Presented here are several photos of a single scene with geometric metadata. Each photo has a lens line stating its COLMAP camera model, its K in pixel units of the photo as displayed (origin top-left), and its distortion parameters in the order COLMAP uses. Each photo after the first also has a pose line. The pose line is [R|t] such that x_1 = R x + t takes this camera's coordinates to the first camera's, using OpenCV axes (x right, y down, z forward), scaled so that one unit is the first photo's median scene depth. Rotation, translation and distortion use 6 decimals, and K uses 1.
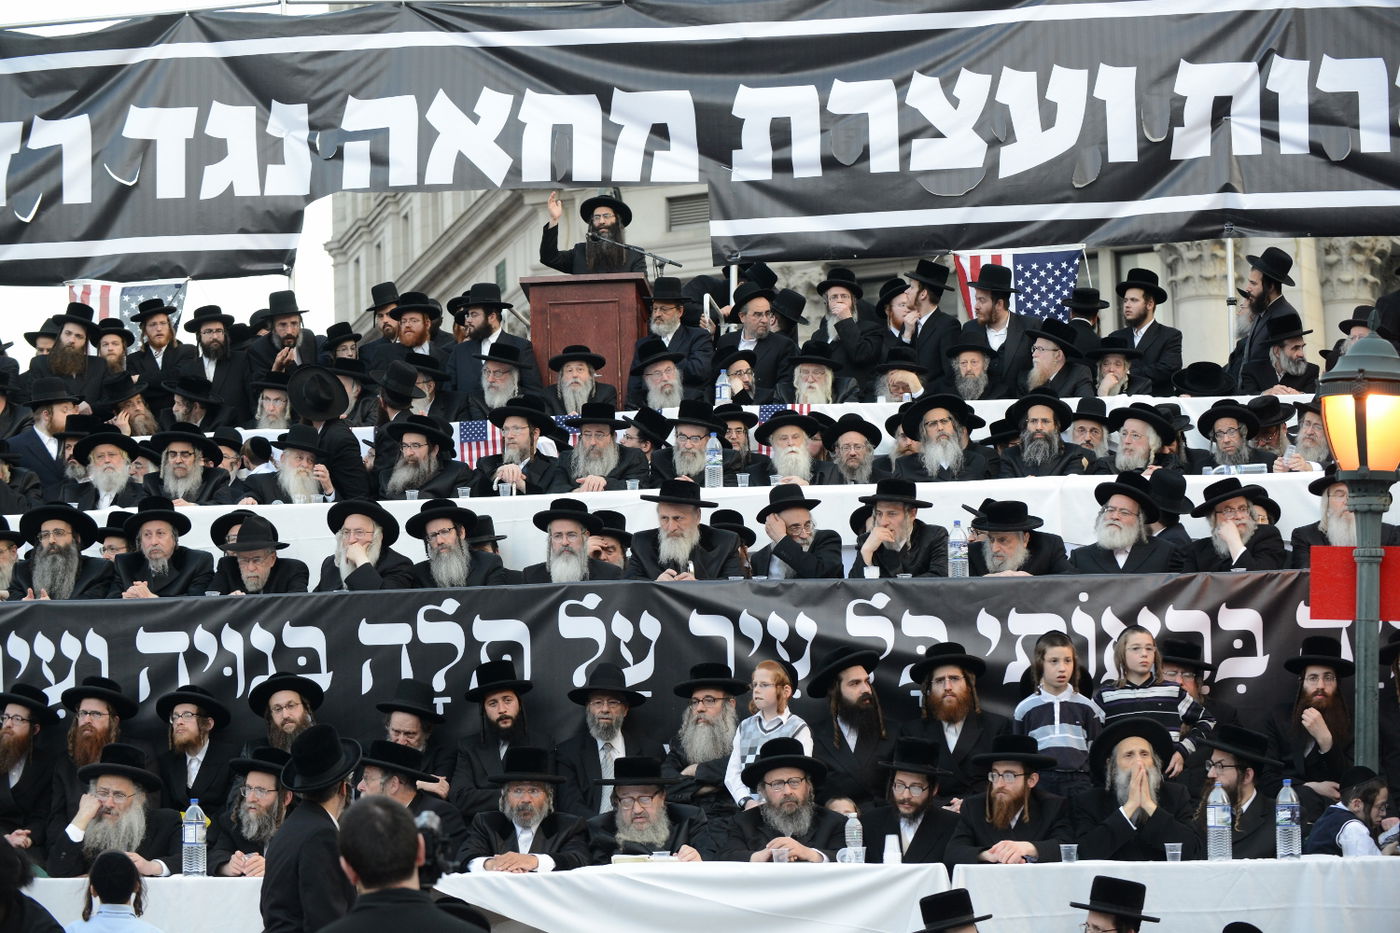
lens RADIAL K [[3850.0, 0, 697.2], [0, 3850.0, 374.5], [0, 0, 1]] dist [-0.061443, -0.655114]
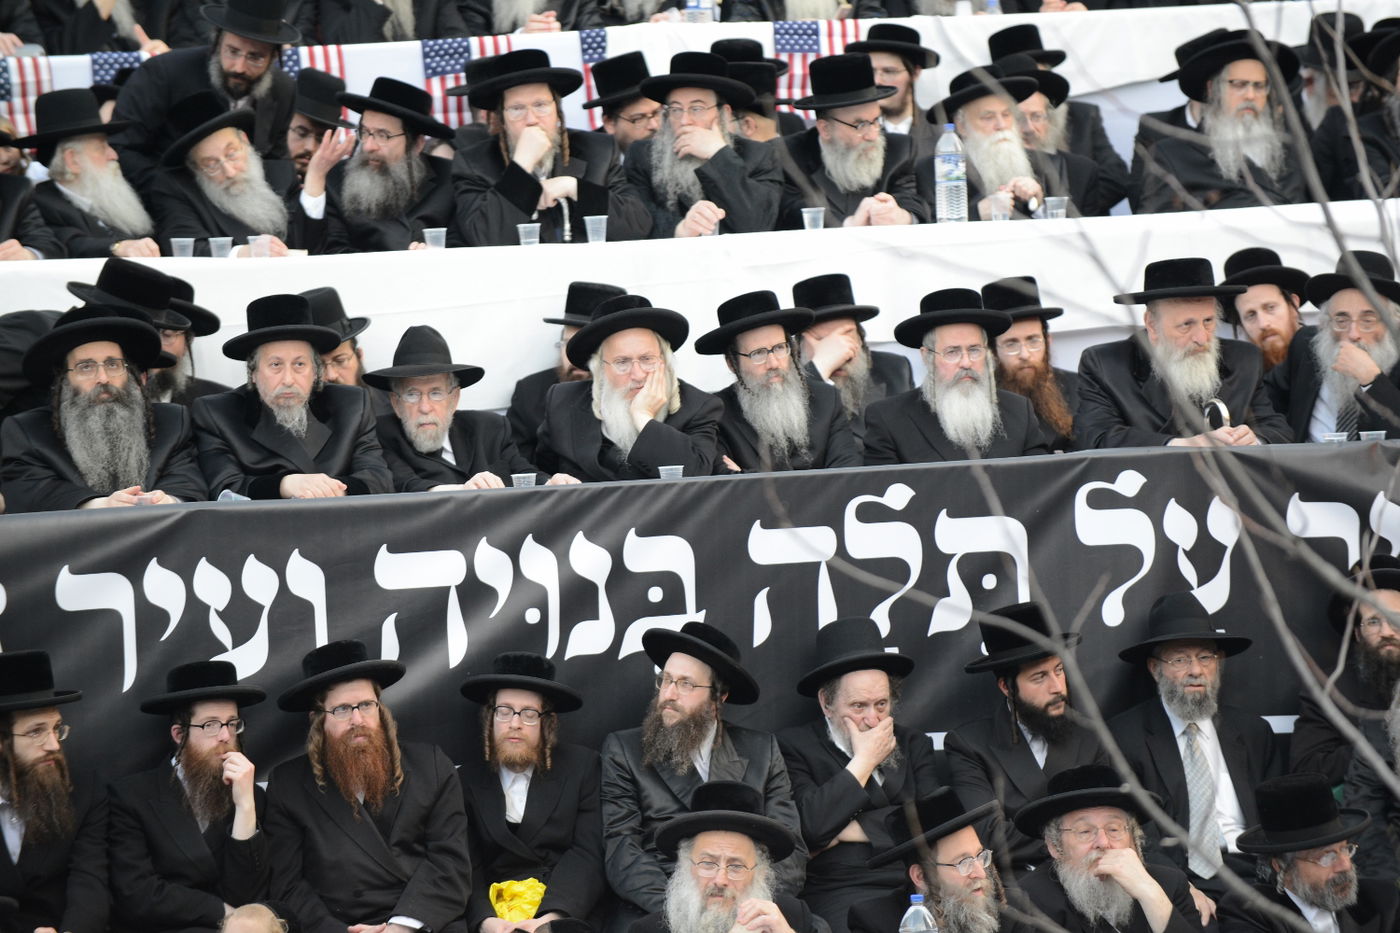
lens RADIAL K [[8102.2, 0, 700.0], [0, 8102.2, 466.5], [0, 0, 1]] dist [3.074311, 1.123989]
pose [[0.936940, -0.029172, 0.348270, -0.533154], [-0.018930, 0.990812, 0.133919, -0.113434], [-0.348976, -0.132066, 0.927779, -0.165278]]
